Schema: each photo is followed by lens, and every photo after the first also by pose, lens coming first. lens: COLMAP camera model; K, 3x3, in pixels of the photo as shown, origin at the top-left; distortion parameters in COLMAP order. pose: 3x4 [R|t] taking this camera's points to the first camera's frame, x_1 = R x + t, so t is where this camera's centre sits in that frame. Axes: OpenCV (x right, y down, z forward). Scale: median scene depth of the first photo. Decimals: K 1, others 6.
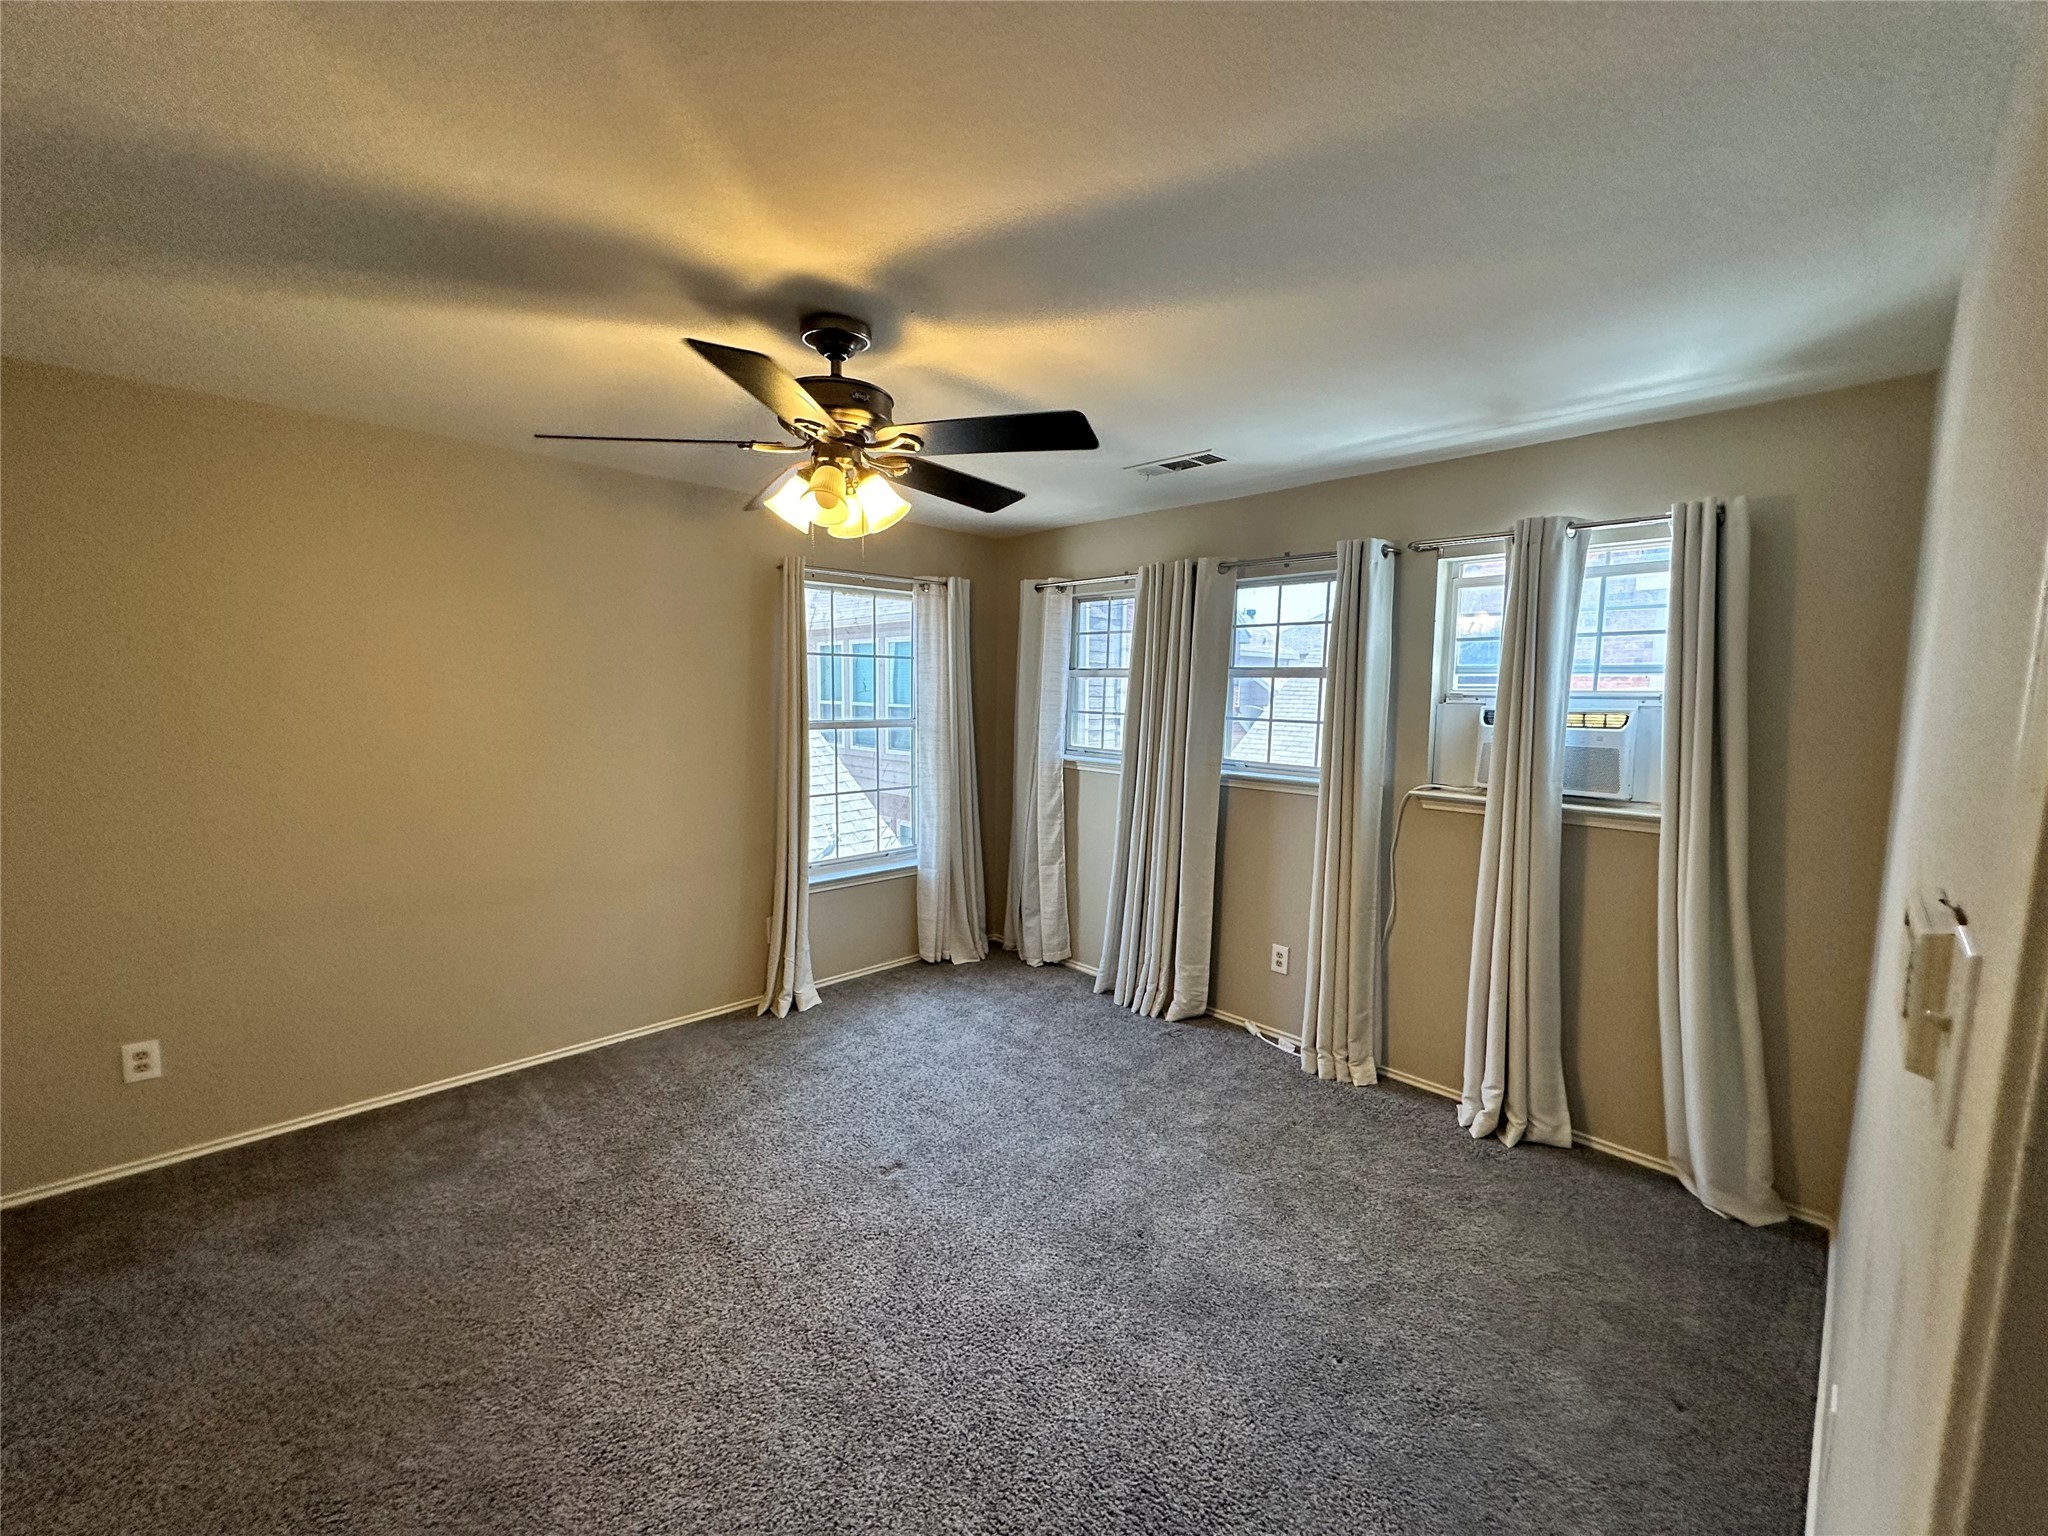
lens RADIAL K [[815.9, 0, 1007.6], [0, 815.9, 774.9], [0, 0, 1]] dist [-0.003201, 0.000260]
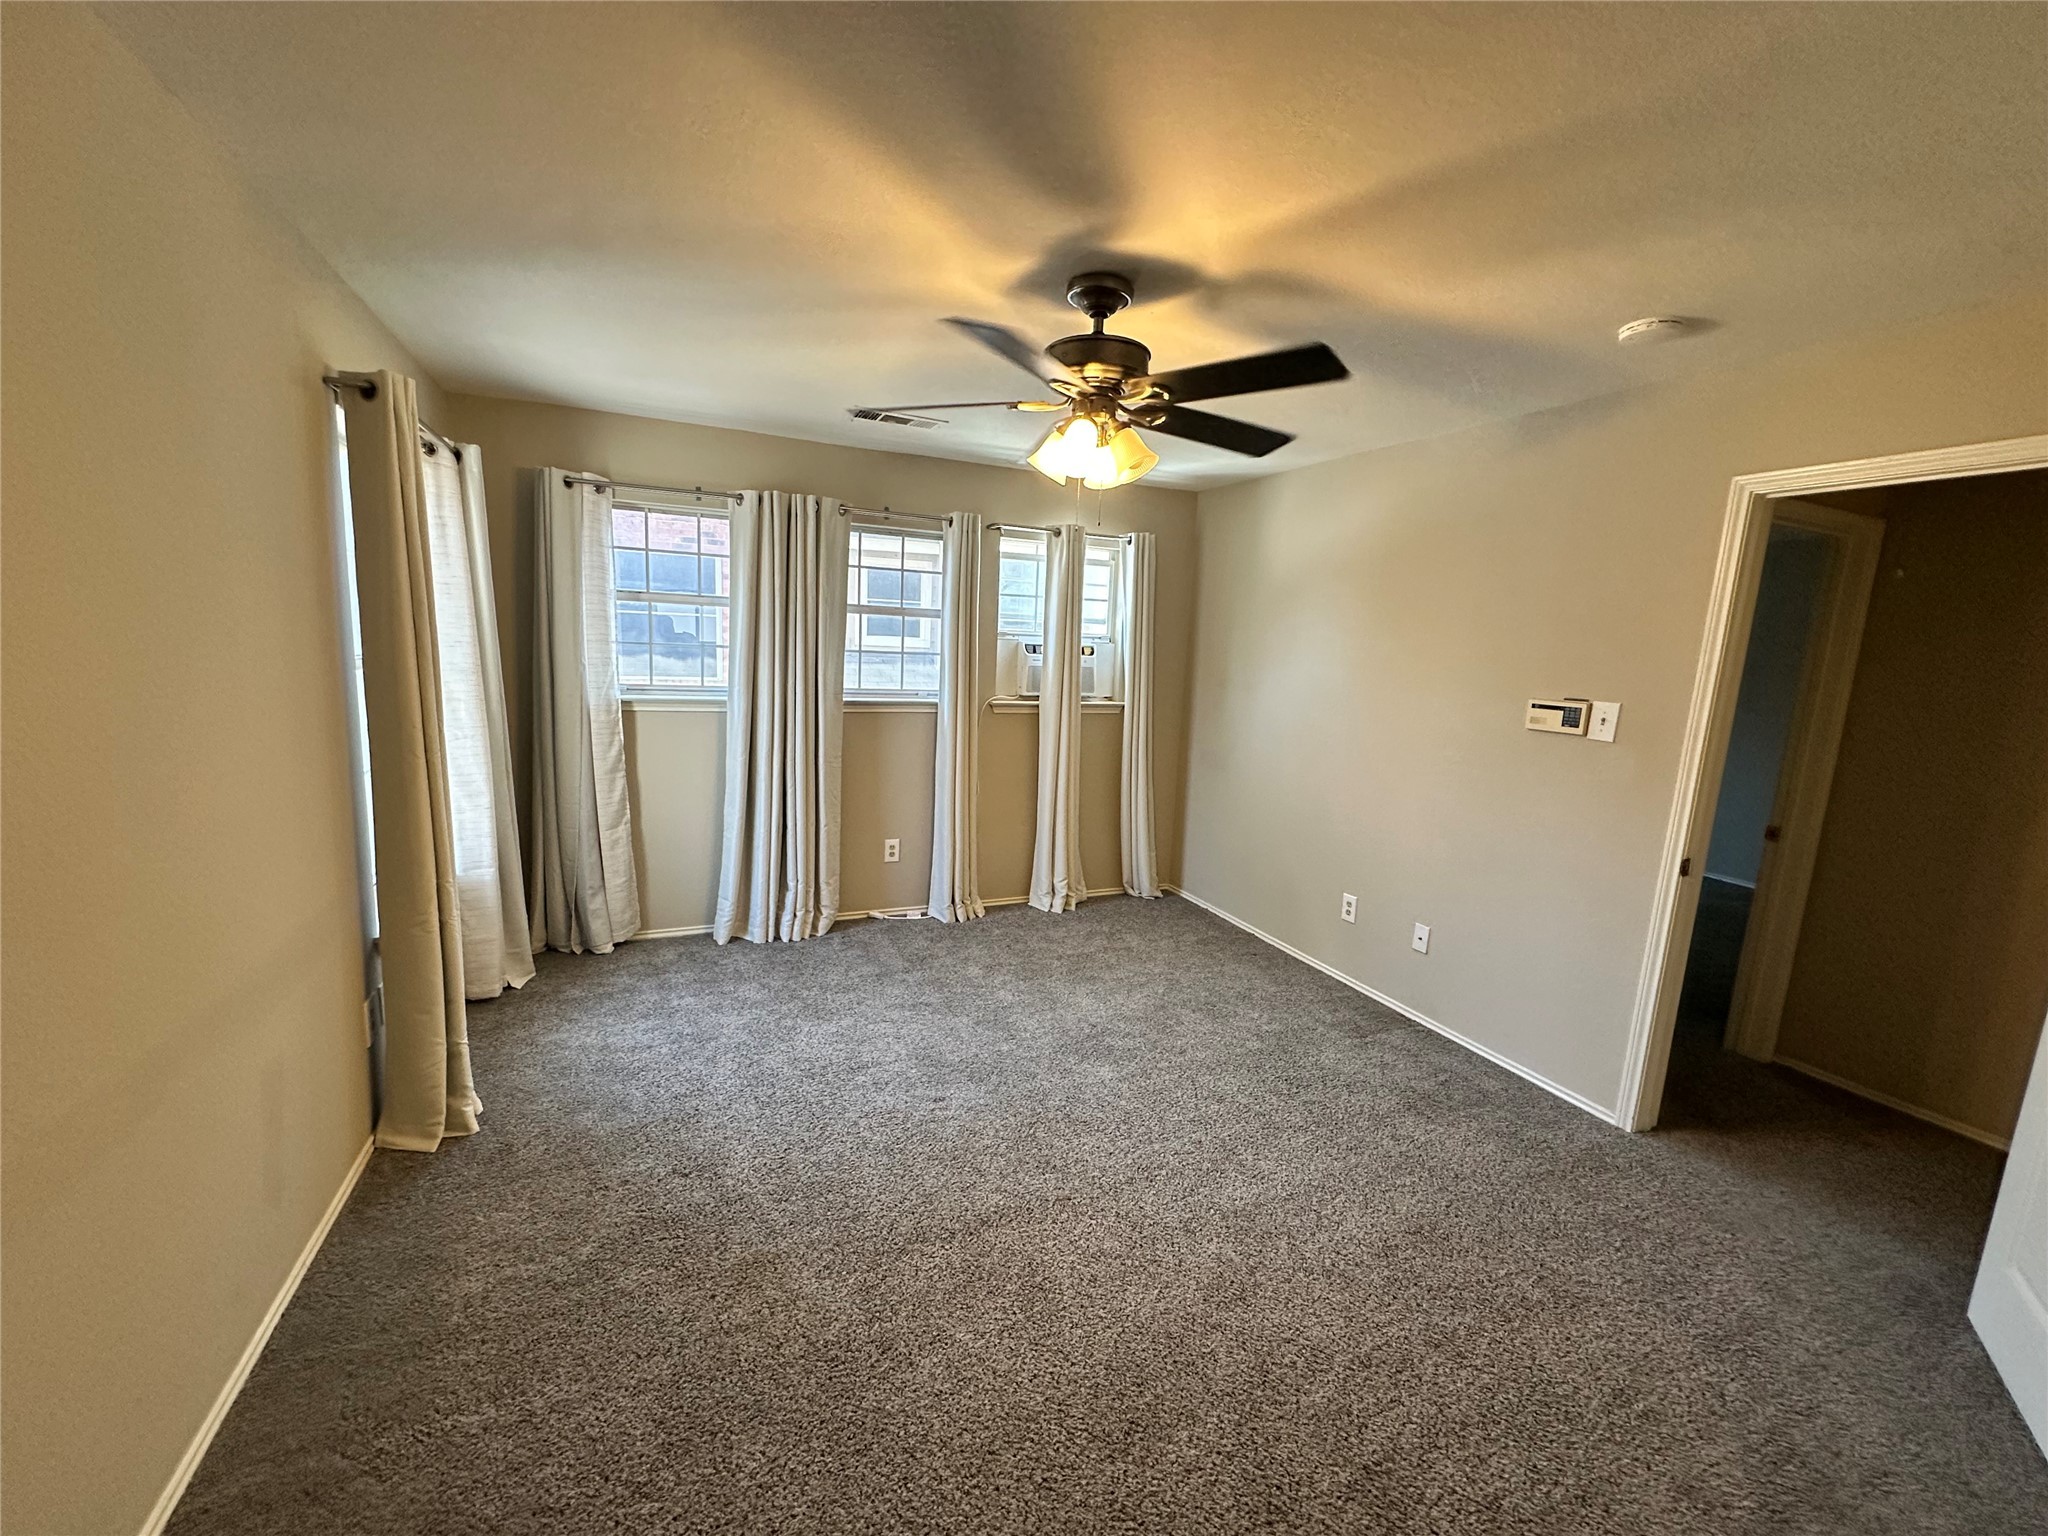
lens RADIAL K [[815.9, 0, 1018.6], [0, 815.9, 777.6], [0, 0, 1]] dist [-0.003201, 0.000260]
pose [[0.340312, -0.146723, 0.928795, -0.703894], [0.066074, 0.989041, 0.132030, -0.028749], [-0.937988, 0.016438, 0.346277, 0.398795]]
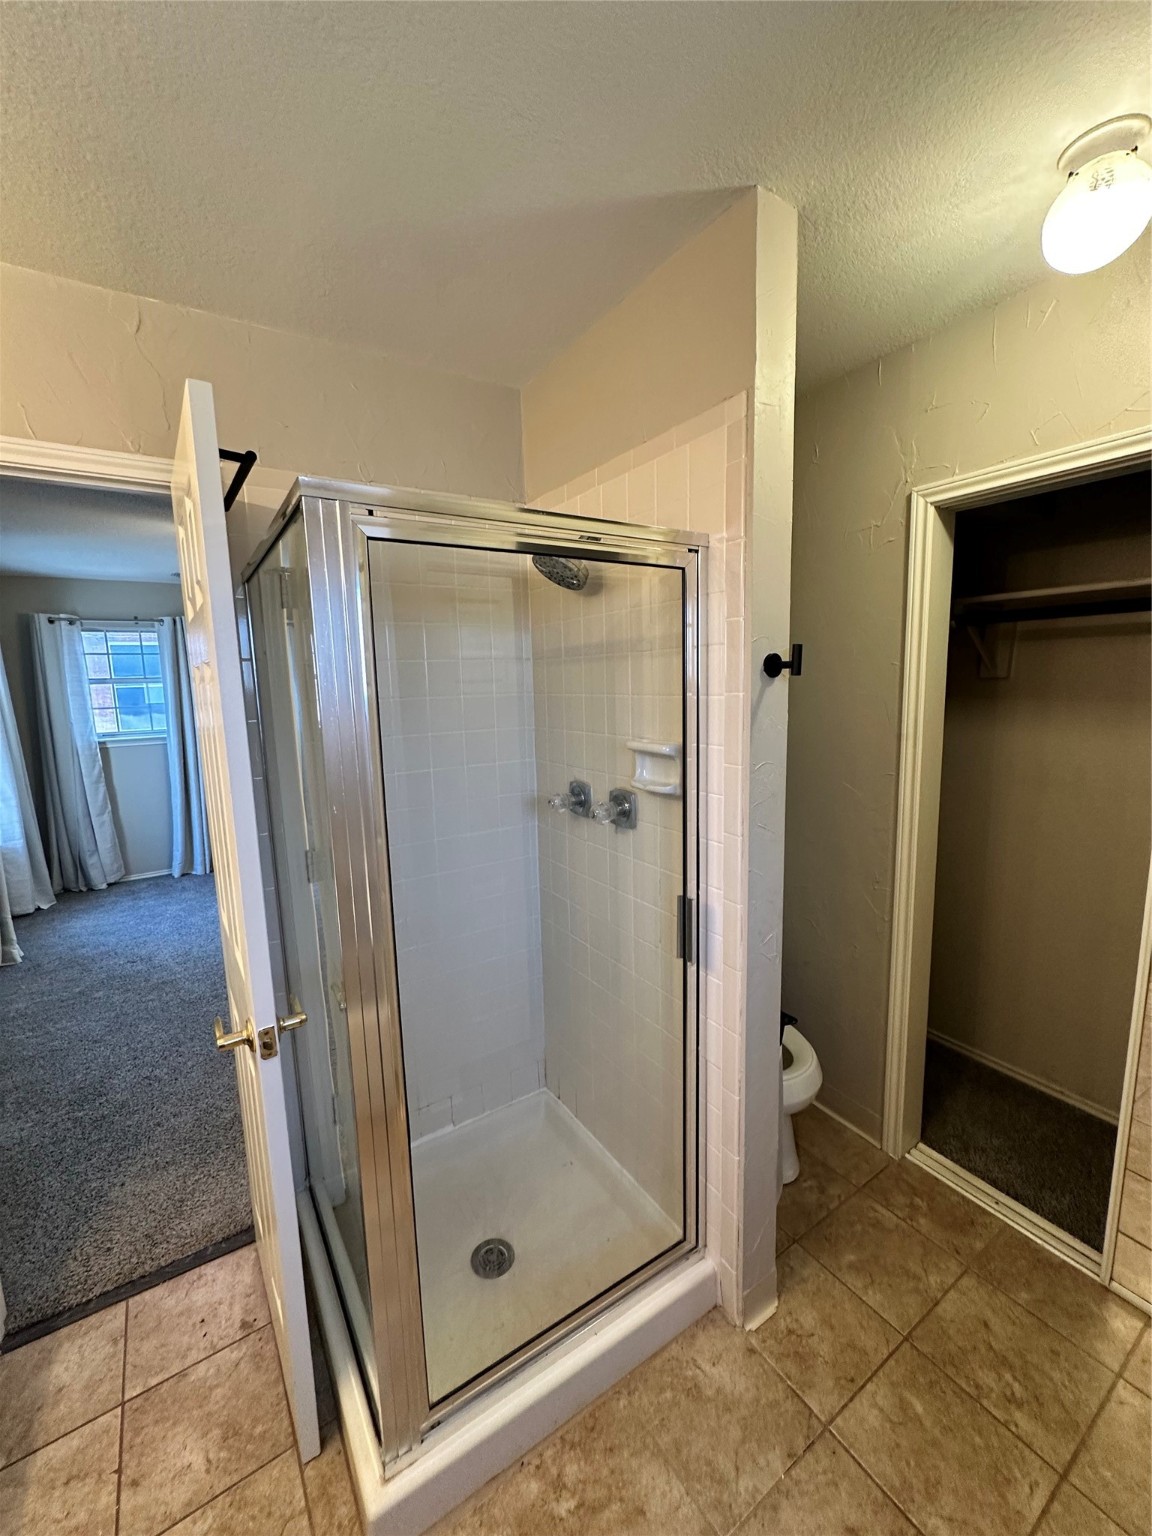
lens RADIAL K [[611.9, 0, 574.7], [0, 611.9, 769.0], [0, 0, 1]] dist [-0.003201, 0.000260]
pose [[0.180735, -0.157006, 0.970919, -1.016925], [0.143882, 0.980776, 0.131817, 0.009400], [-0.972951, 0.115874, 0.199851, -0.042981]]
